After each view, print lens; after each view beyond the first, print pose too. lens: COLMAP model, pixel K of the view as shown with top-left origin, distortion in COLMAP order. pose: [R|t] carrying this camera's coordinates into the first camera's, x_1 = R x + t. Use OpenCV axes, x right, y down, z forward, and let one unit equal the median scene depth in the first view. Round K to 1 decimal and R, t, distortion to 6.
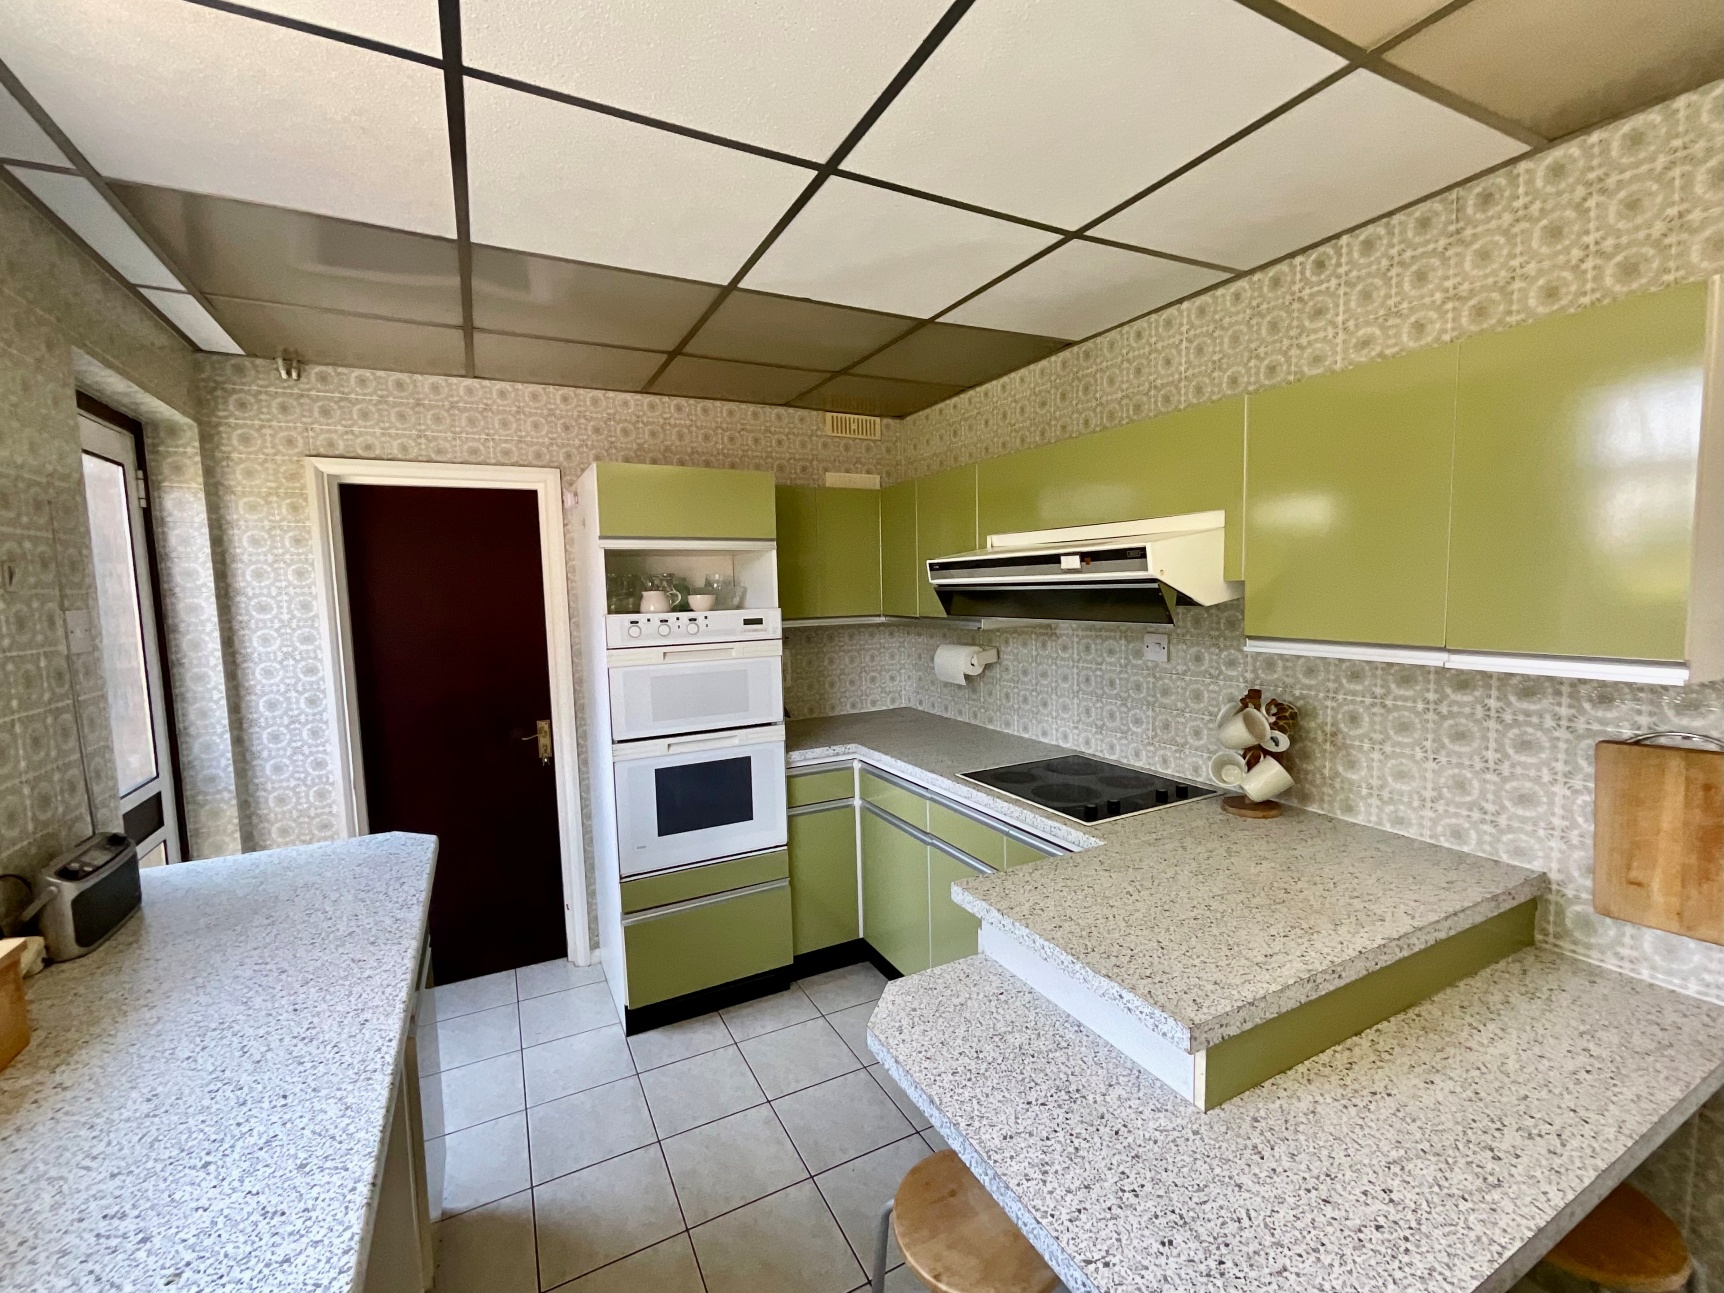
lens RADIAL K [[712.8, 0, 841.3], [0, 712.8, 648.0], [0, 0, 1]] dist [-0.002078, 0.000484]
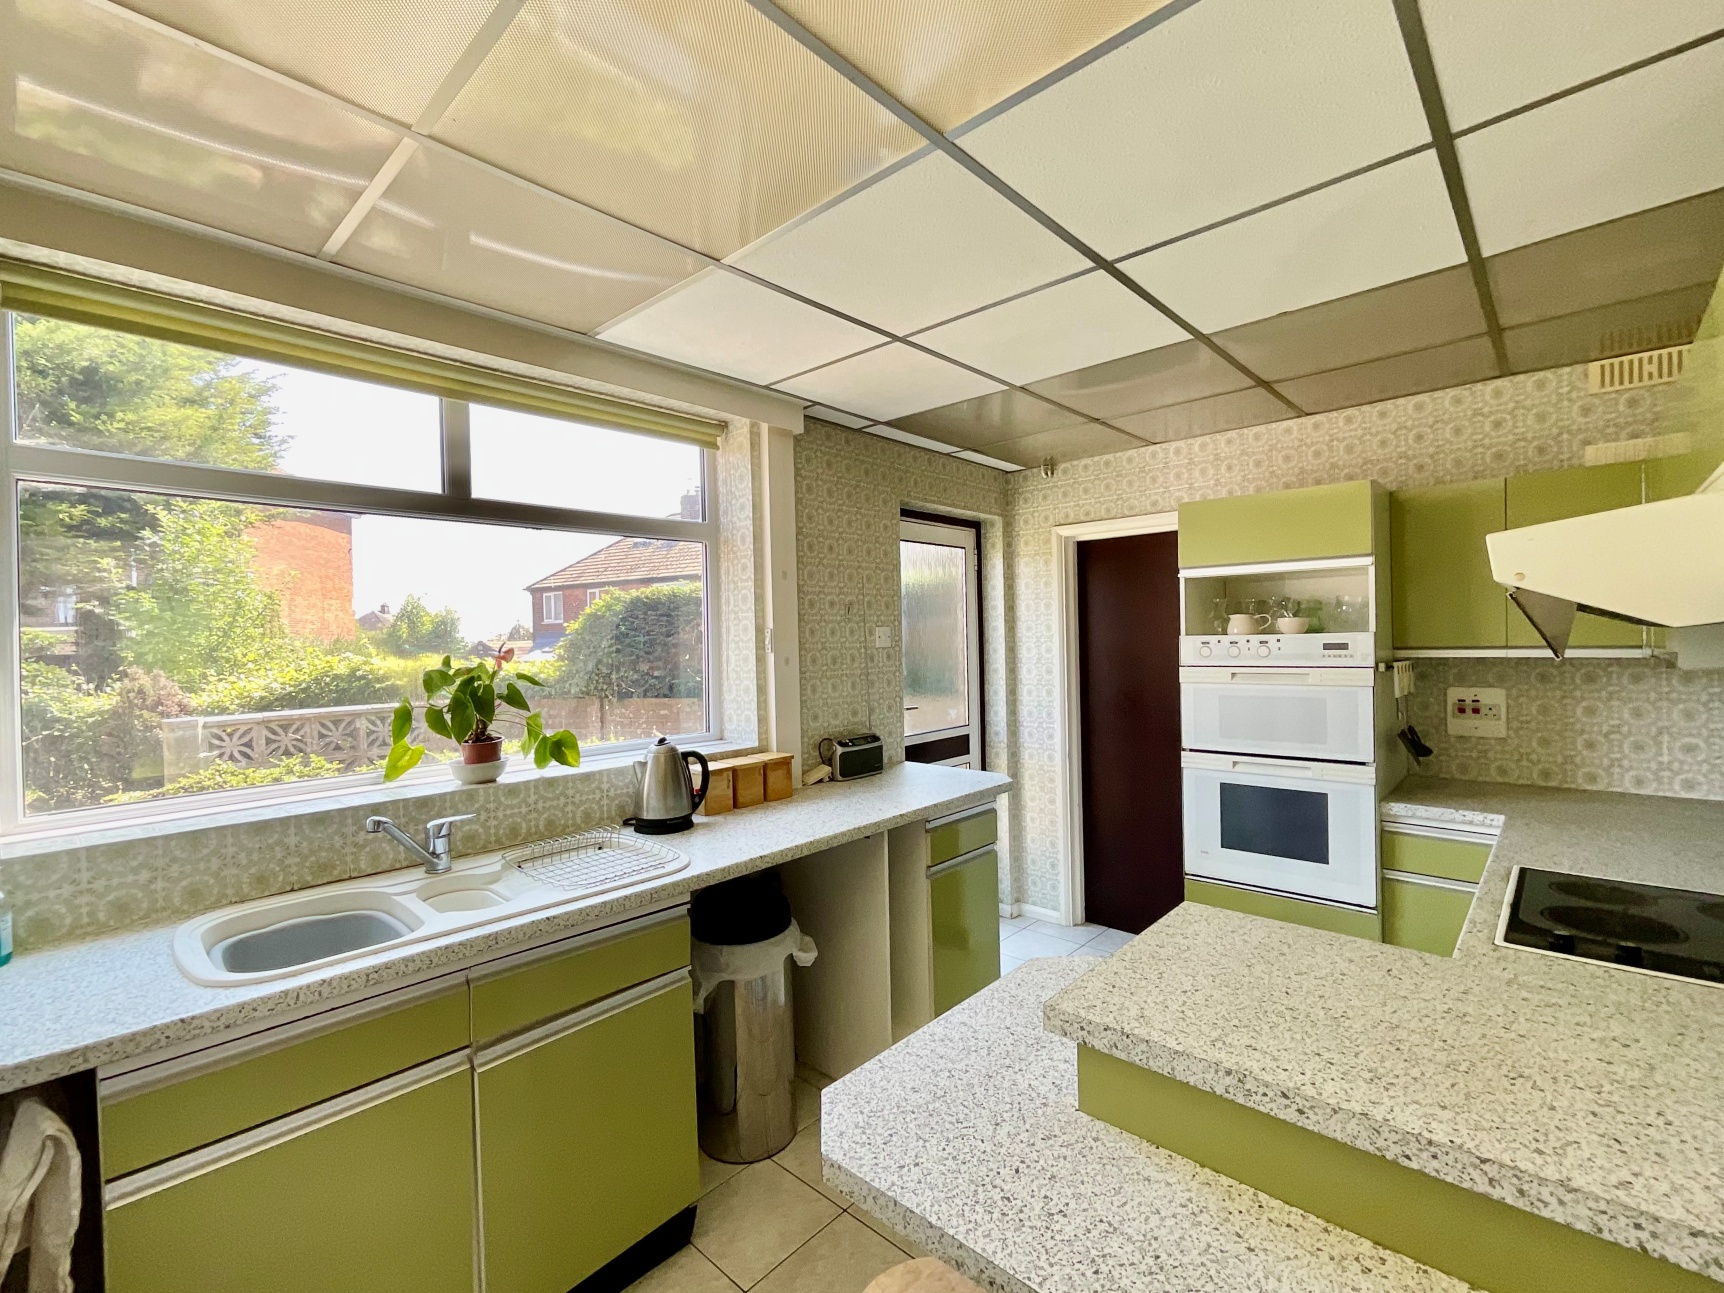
lens RADIAL K [[702.7, 0, 872.7], [0, 702.7, 644.2], [0, 0, 1]] dist [0.001696, 0.000863]
pose [[0.387539, 0.026634, -0.921469, 0.491473], [-0.065643, 0.997842, 0.001235, -0.002395], [0.919513, 0.060009, 0.388451, 0.105816]]
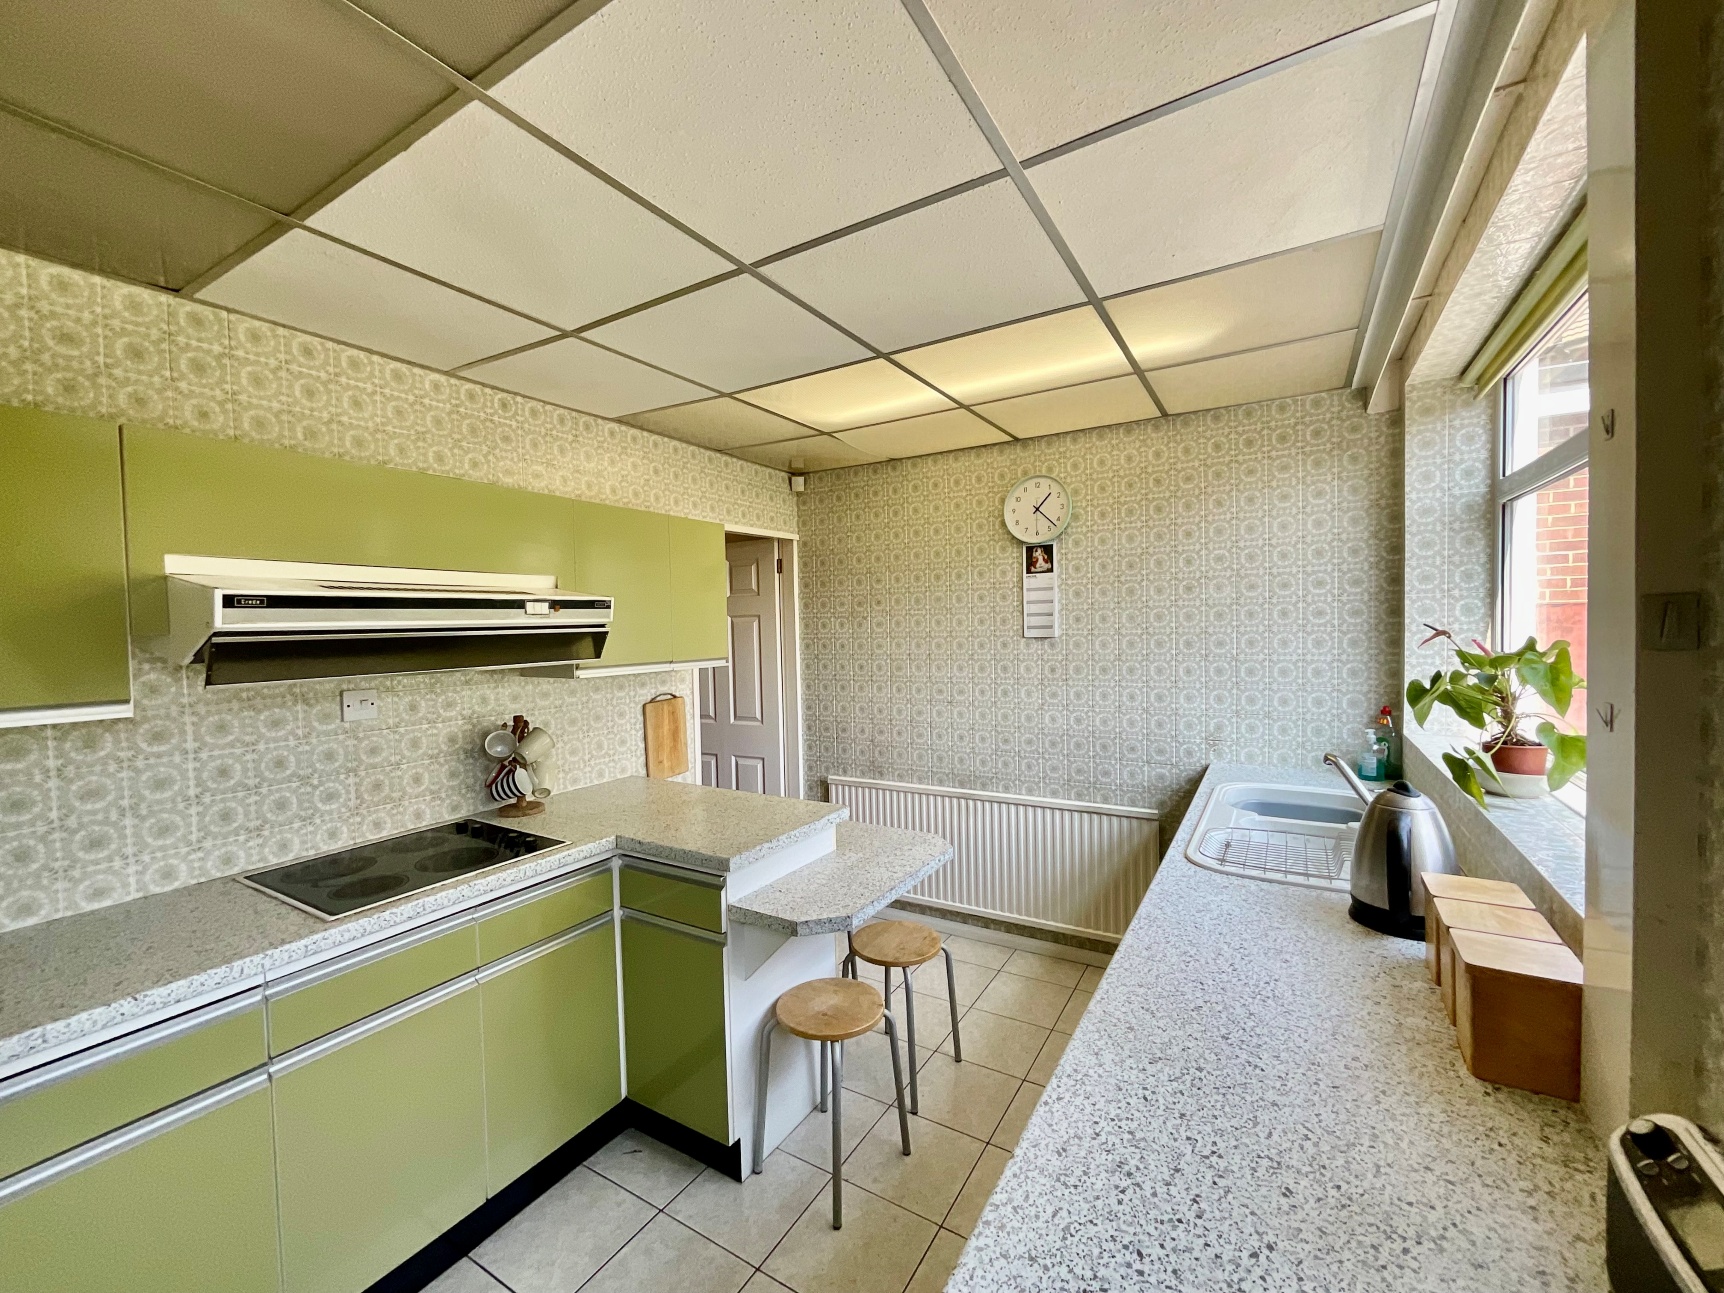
lens RADIAL K [[702.7, 0, 872.7], [0, 702.7, 644.2], [0, 0, 1]] dist [0.001696, 0.000863]
pose [[-0.535597, 0.011069, 0.844401, -0.561377], [0.110318, 0.992262, 0.056967, -0.047682], [-0.837237, 0.123664, -0.532674, 0.767203]]
